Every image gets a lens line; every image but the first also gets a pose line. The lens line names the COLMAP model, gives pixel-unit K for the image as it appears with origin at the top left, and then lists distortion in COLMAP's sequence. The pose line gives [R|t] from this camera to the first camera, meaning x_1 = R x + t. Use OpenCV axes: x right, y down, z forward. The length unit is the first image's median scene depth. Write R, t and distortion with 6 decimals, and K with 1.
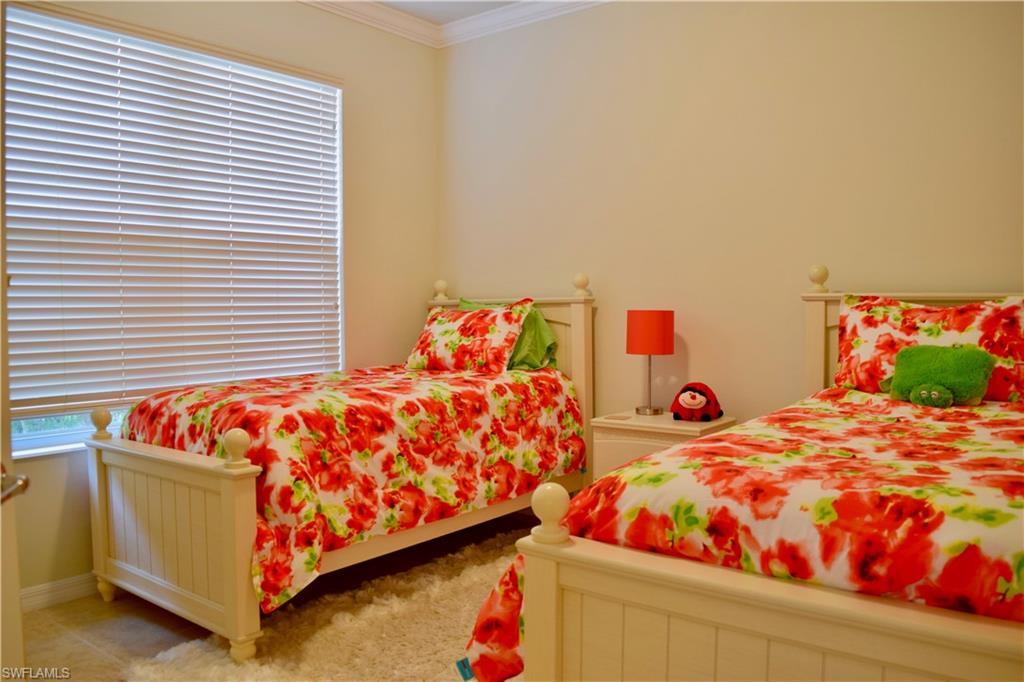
lens RADIAL K [[808.5, 0, 511.6], [0, 808.5, 341.7], [0, 0, 1]] dist [-0.069779, -0.003609]
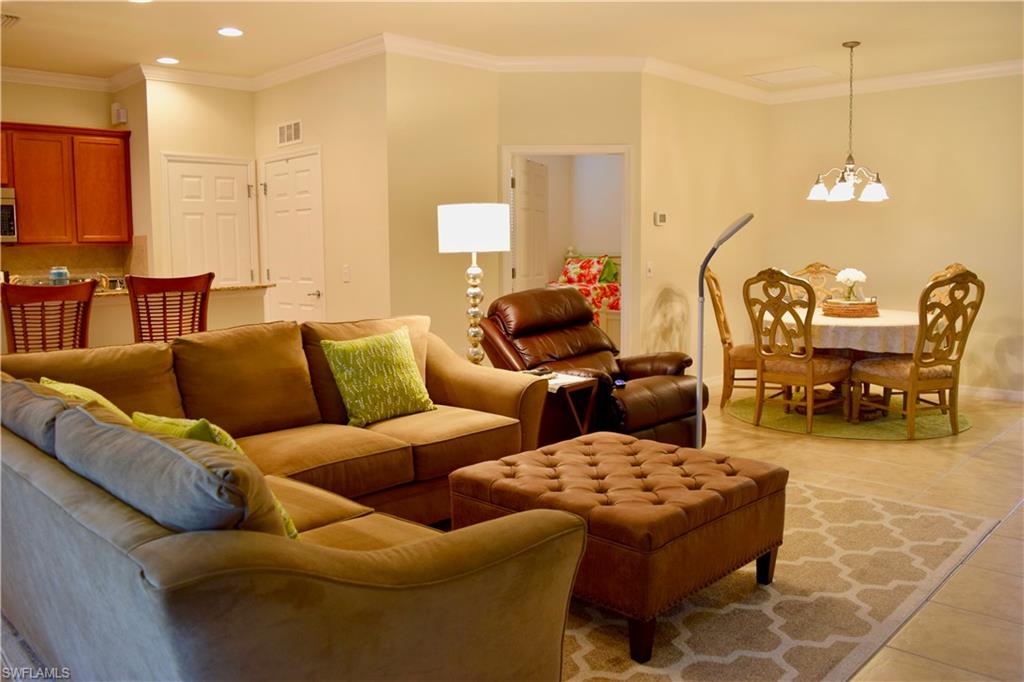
lens RADIAL K [[808.5, 0, 512.6], [0, 808.5, 336.9], [0, 0, 1]] dist [-0.069779, -0.003609]
pose [[0.993079, 0.009064, -0.117096, 0.027383], [-0.001889, 0.998121, 0.061237, 0.051160], [0.117431, -0.060592, 0.991231, -1.627541]]
